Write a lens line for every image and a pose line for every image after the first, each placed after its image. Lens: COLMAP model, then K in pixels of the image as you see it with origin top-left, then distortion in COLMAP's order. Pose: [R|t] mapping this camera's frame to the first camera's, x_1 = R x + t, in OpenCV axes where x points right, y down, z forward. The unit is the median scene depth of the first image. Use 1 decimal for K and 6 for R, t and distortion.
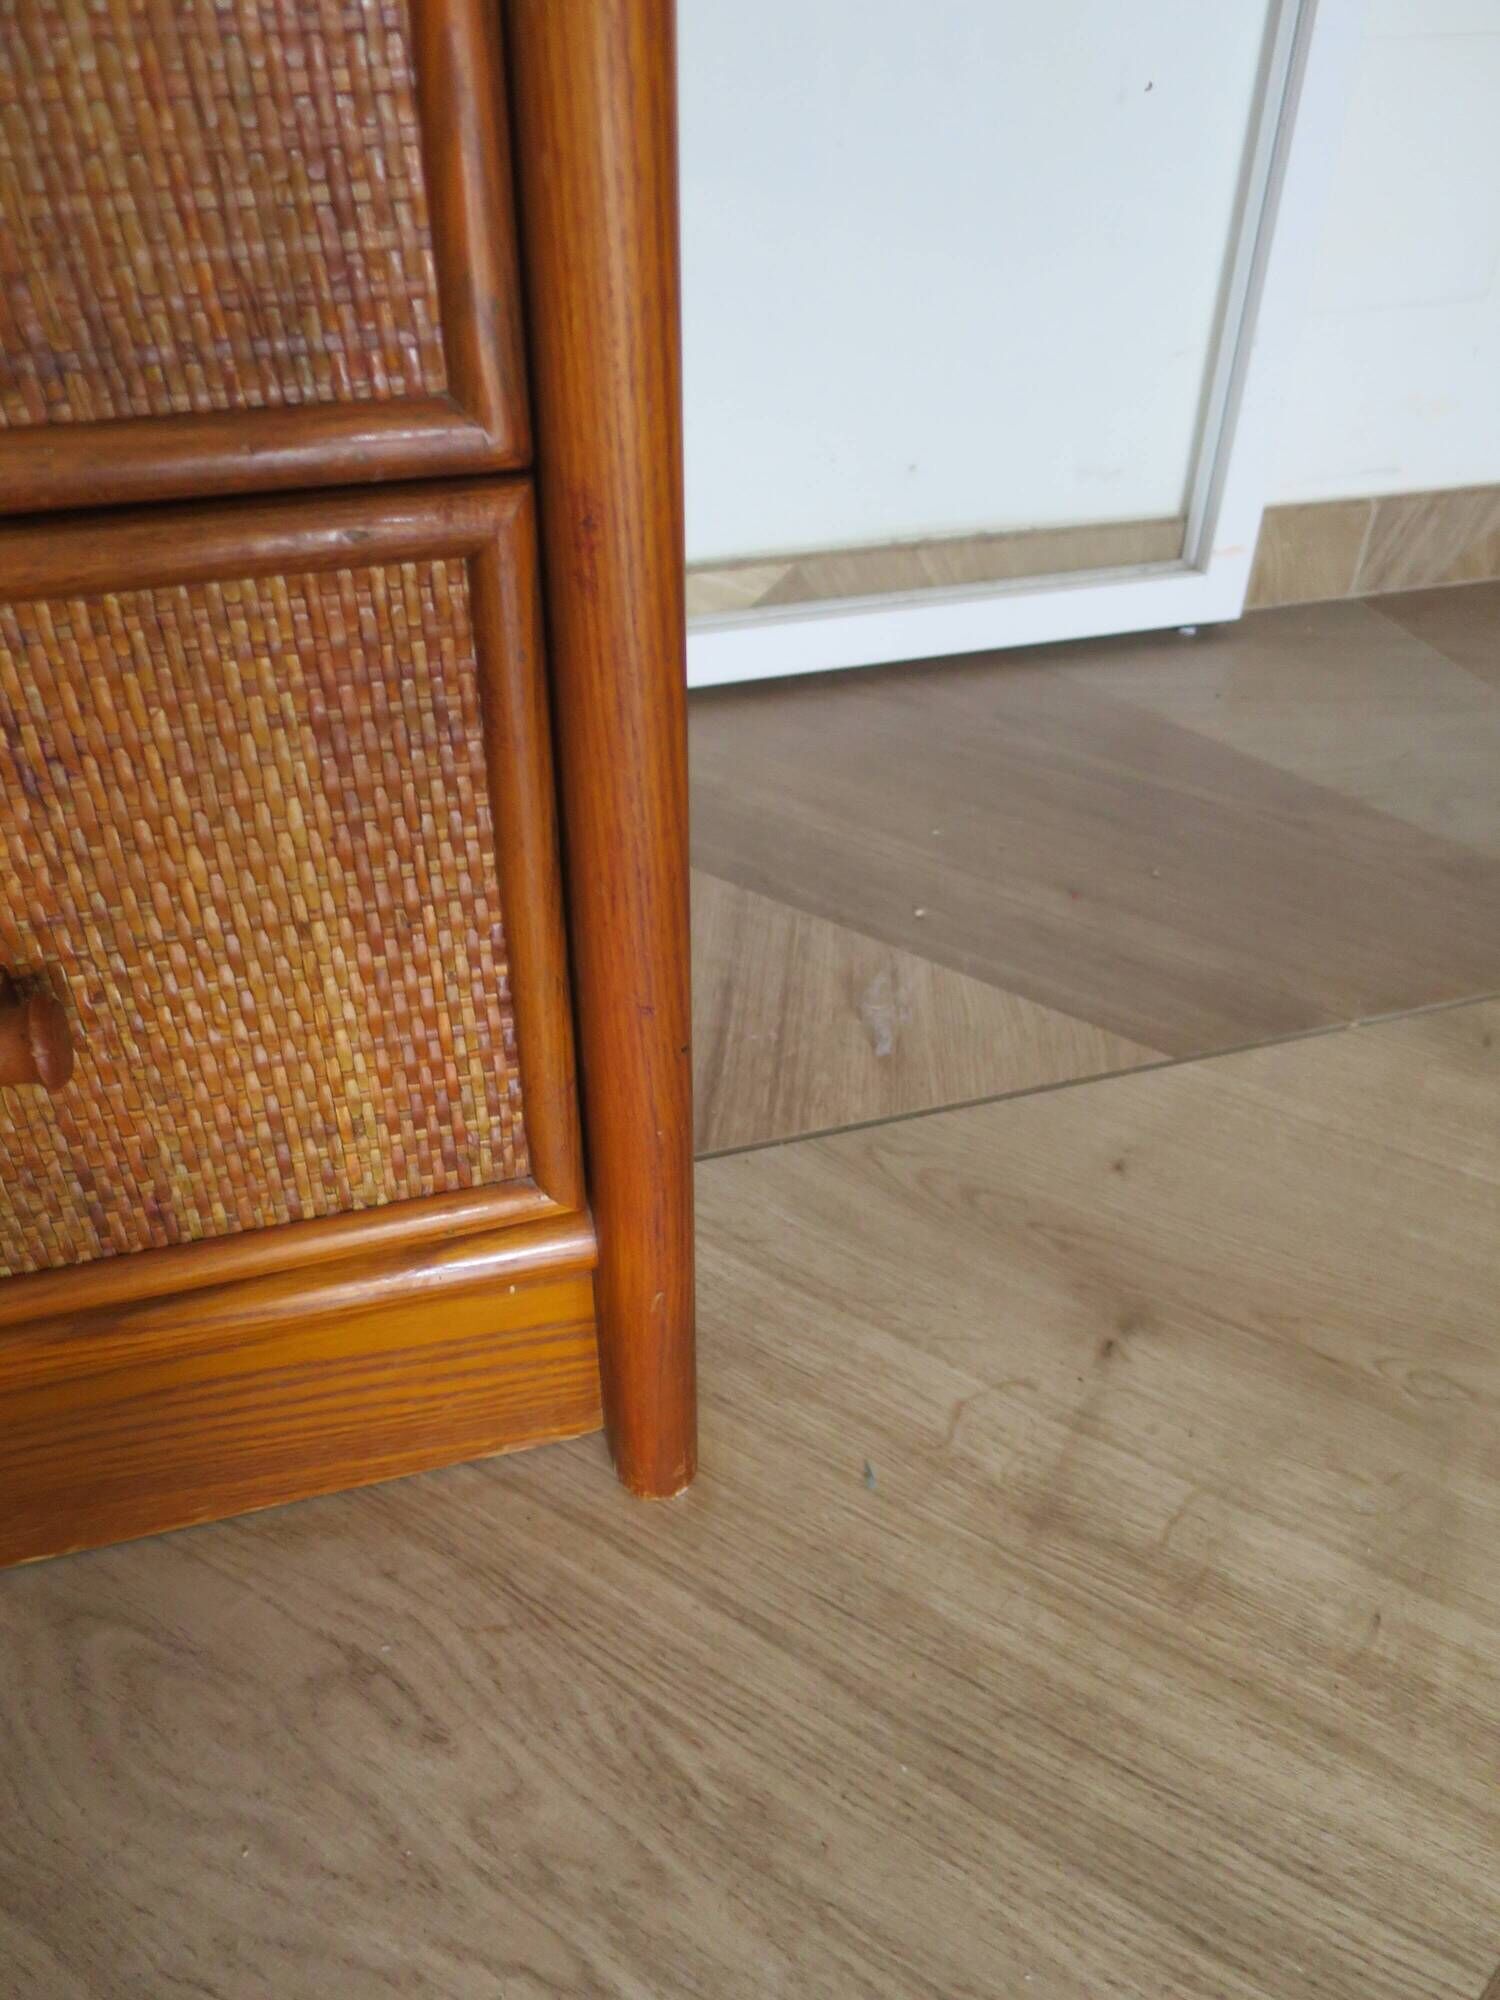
lens RADIAL K [[1444.2, 0, 753.9], [0, 1444.2, 996.4], [0, 0, 1]] dist [-0.046450, 0.010595]
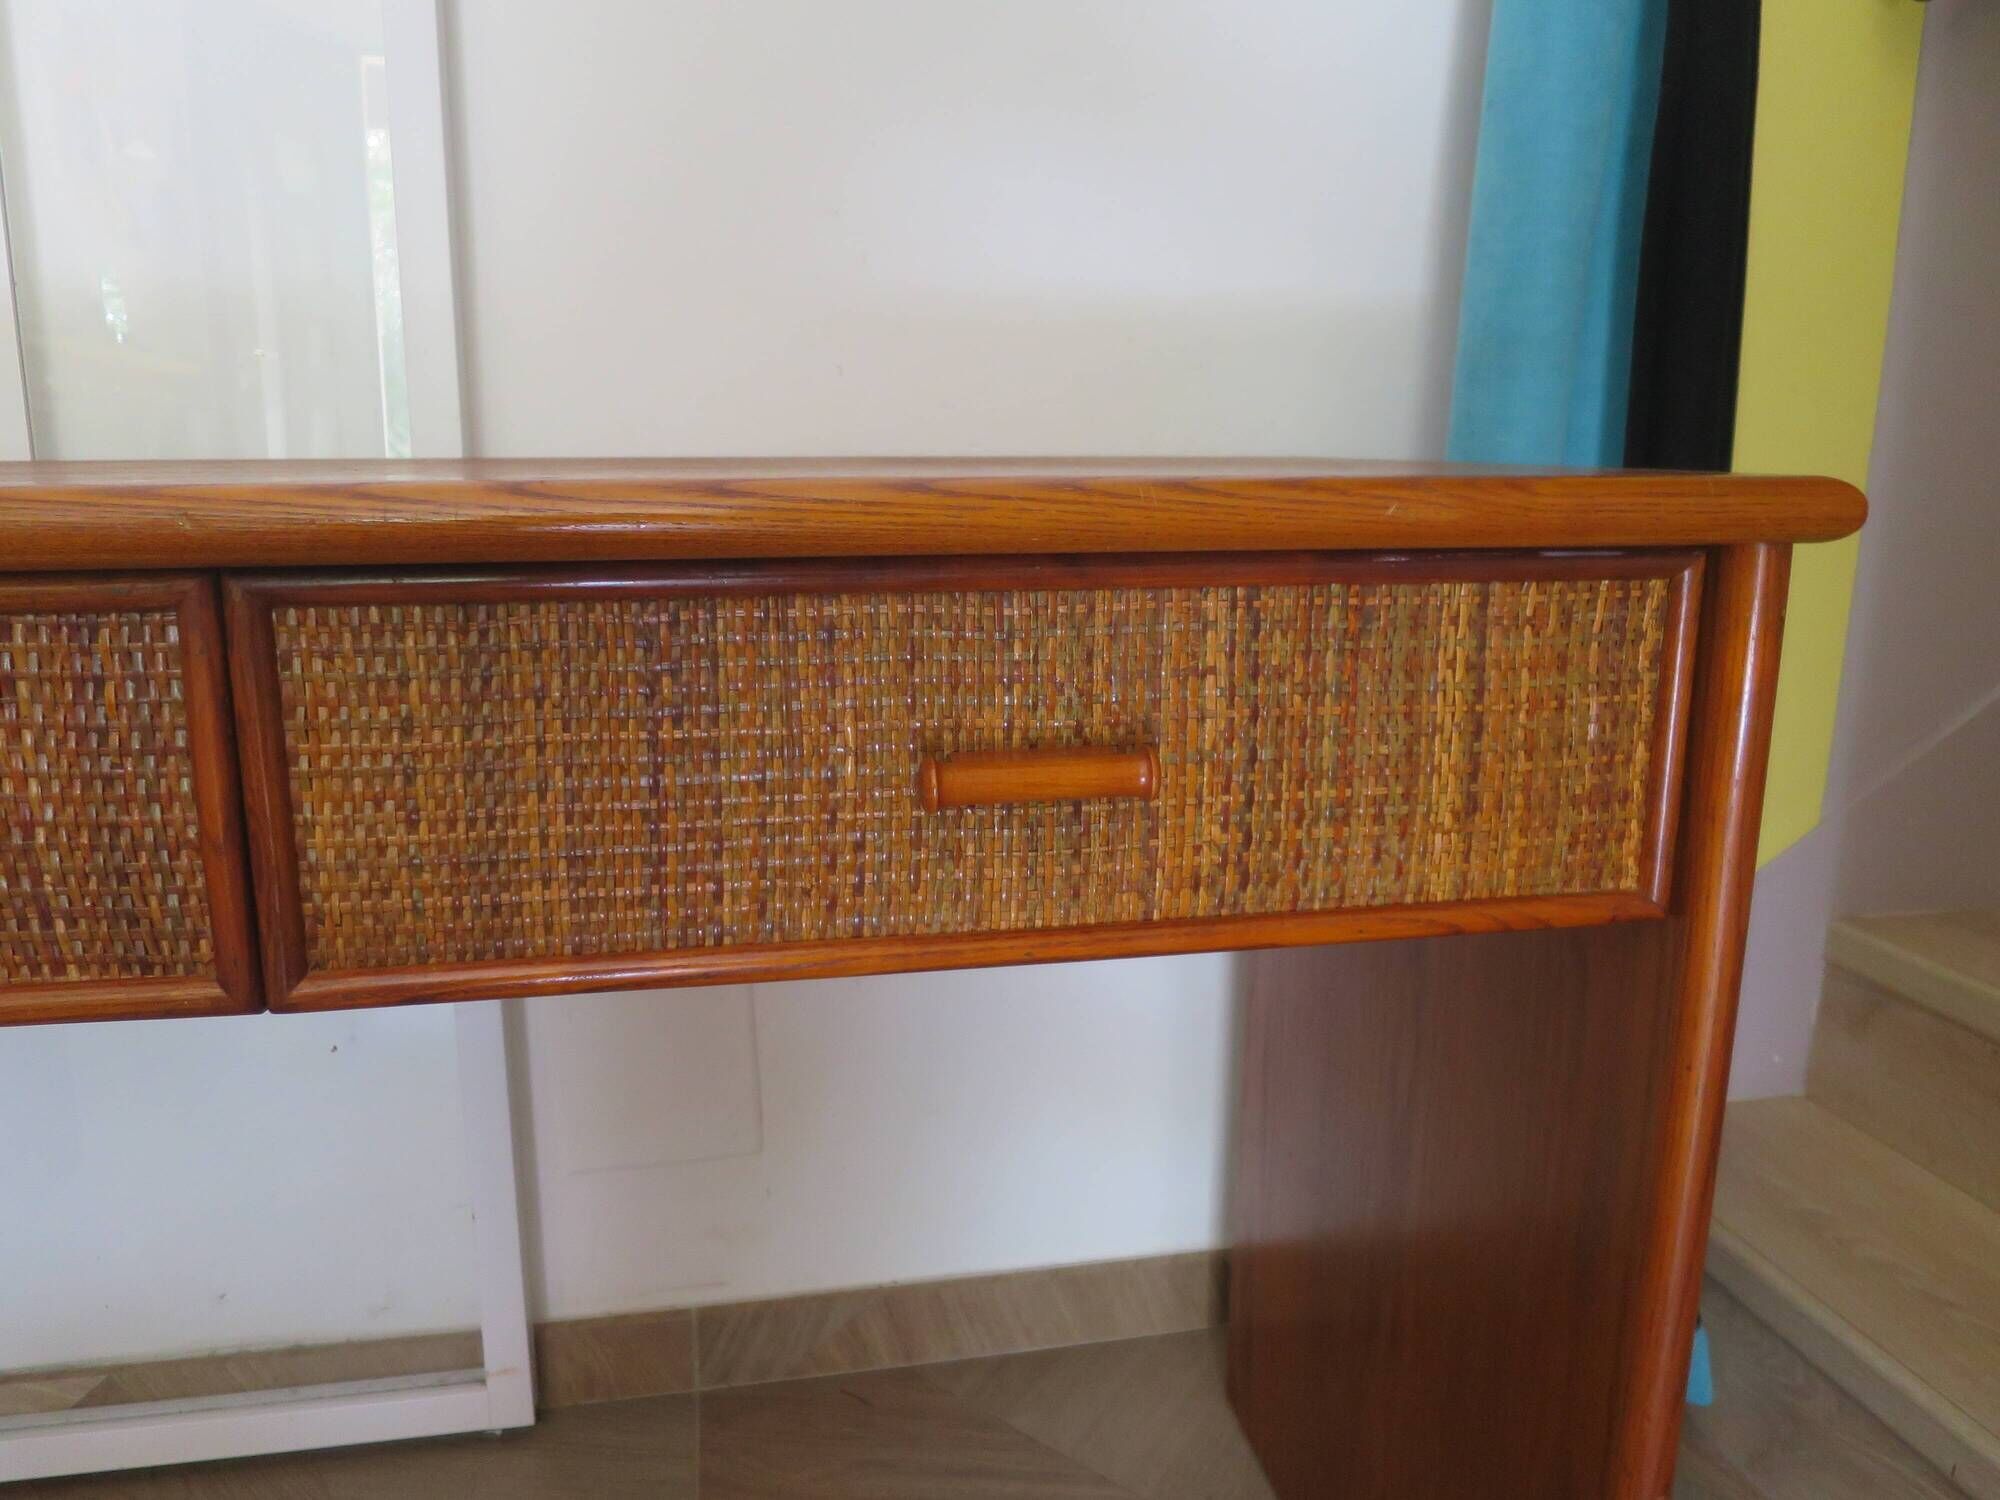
lens RADIAL K [[1444.2, 0, 1000.3], [0, 1444.2, 746.1], [0, 0, 1]] dist [-0.046450, 0.010595]
pose [[0.995078, 0.016993, -0.097625, 1.691346], [-0.058141, 0.897904, -0.436335, -0.581869], [0.080243, 0.439864, 0.894472, -0.433317]]
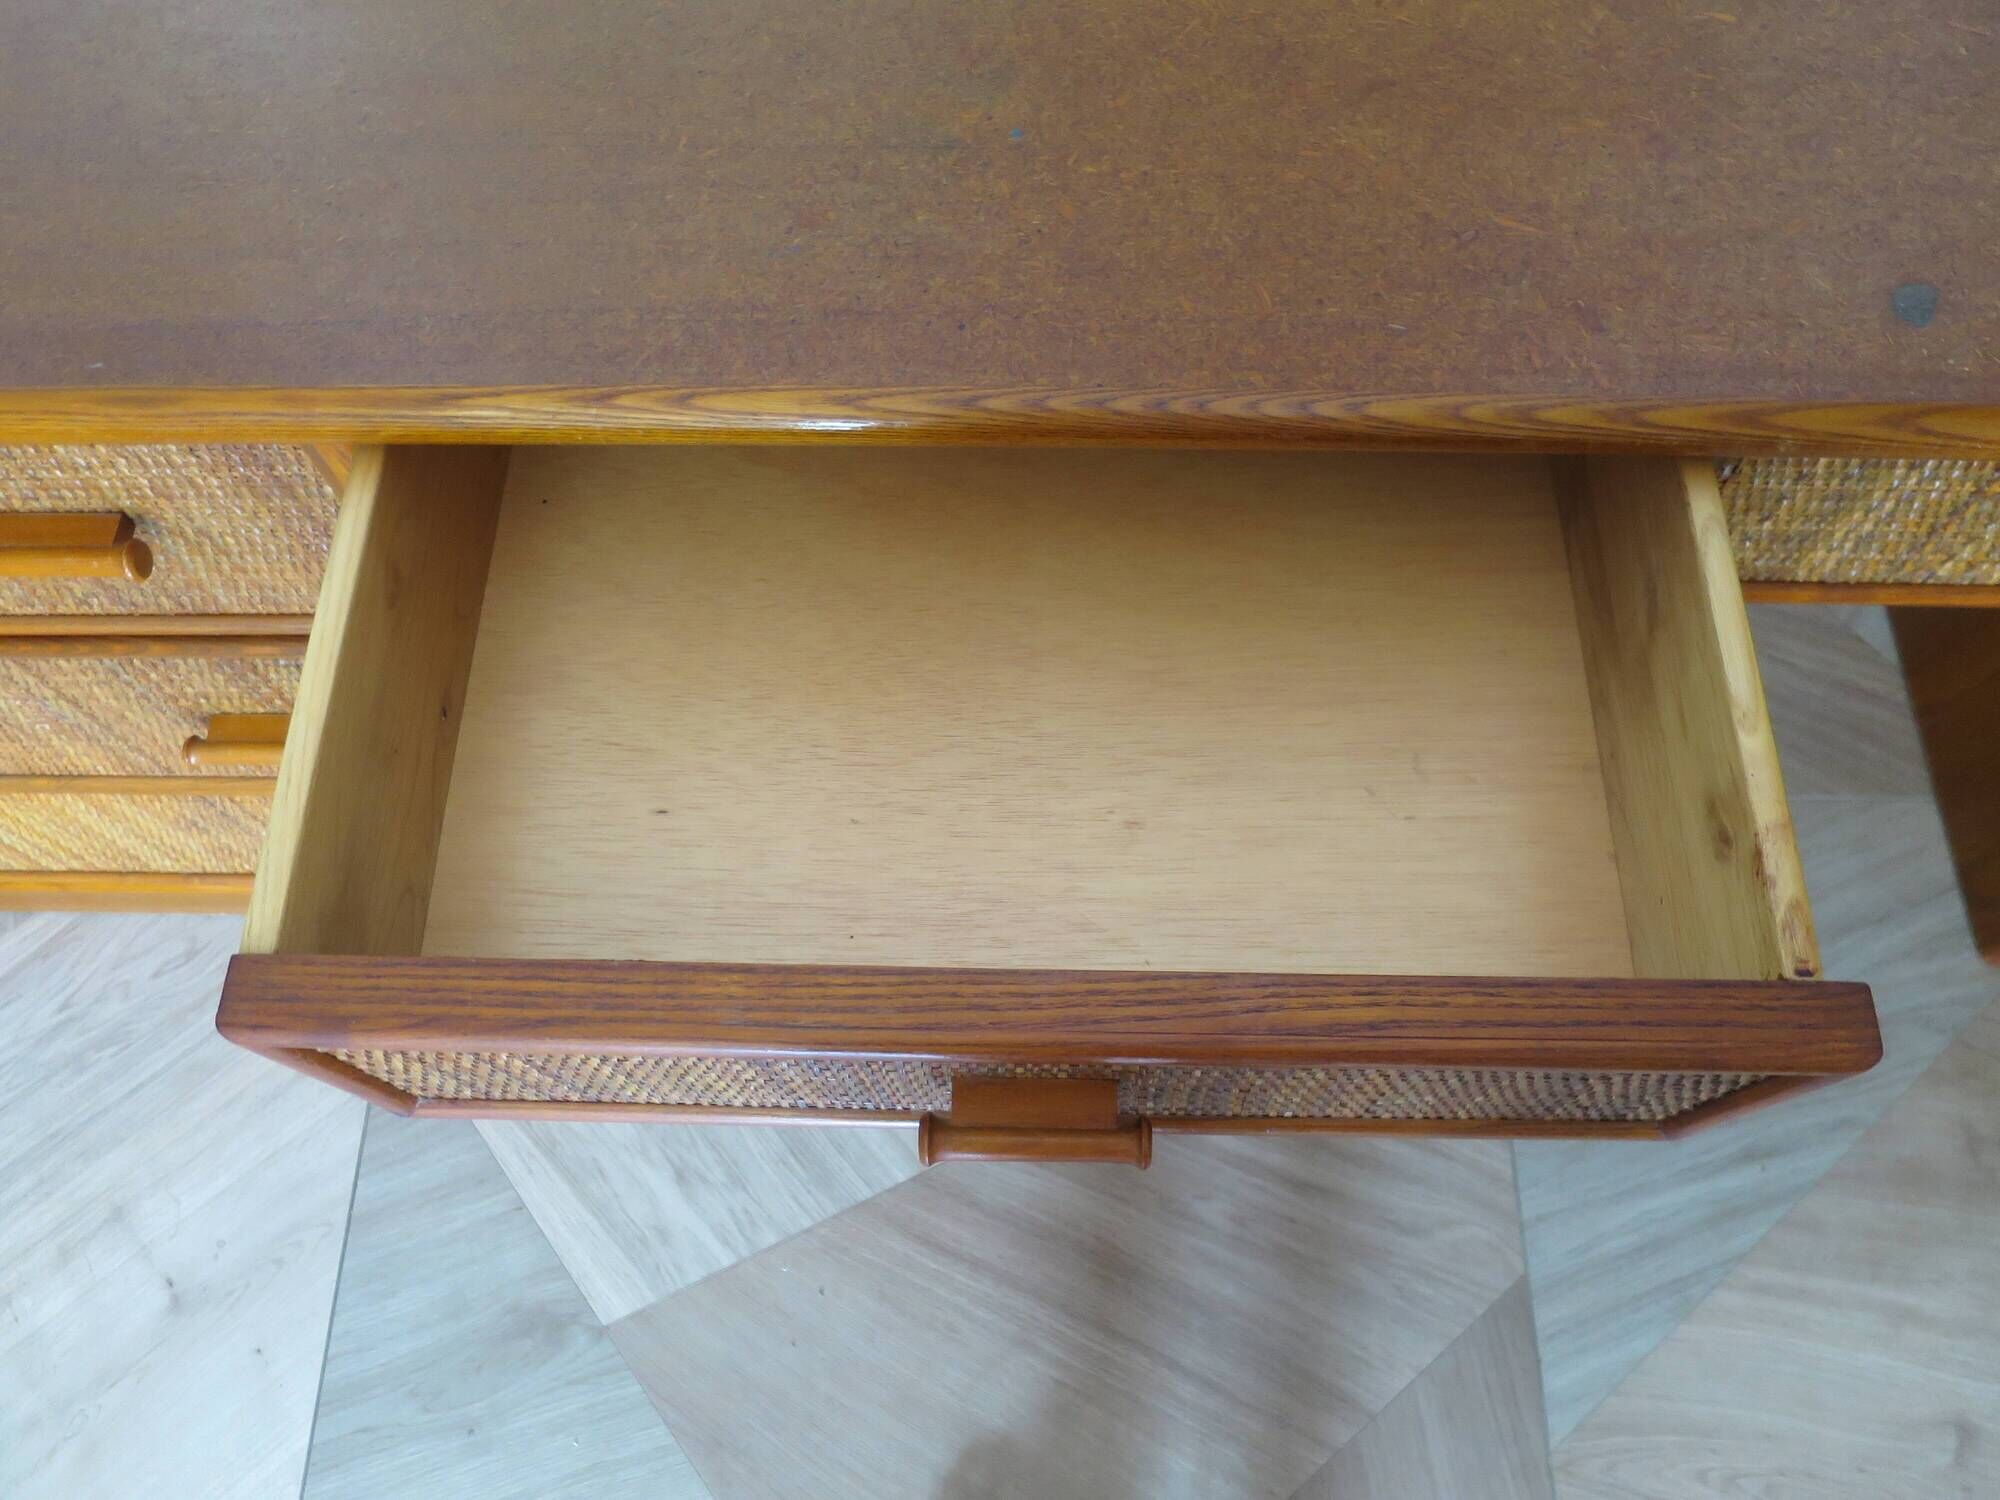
lens RADIAL K [[1444.2, 0, 999.5], [0, 1444.2, 752.1], [0, 0, 1]] dist [-0.046450, 0.010595]
pose [[0.953645, 0.265316, -0.142017, 0.735071], [-0.169062, 0.862749, 0.476532, -1.286454], [0.248957, -0.430432, 0.867611, -0.958860]]
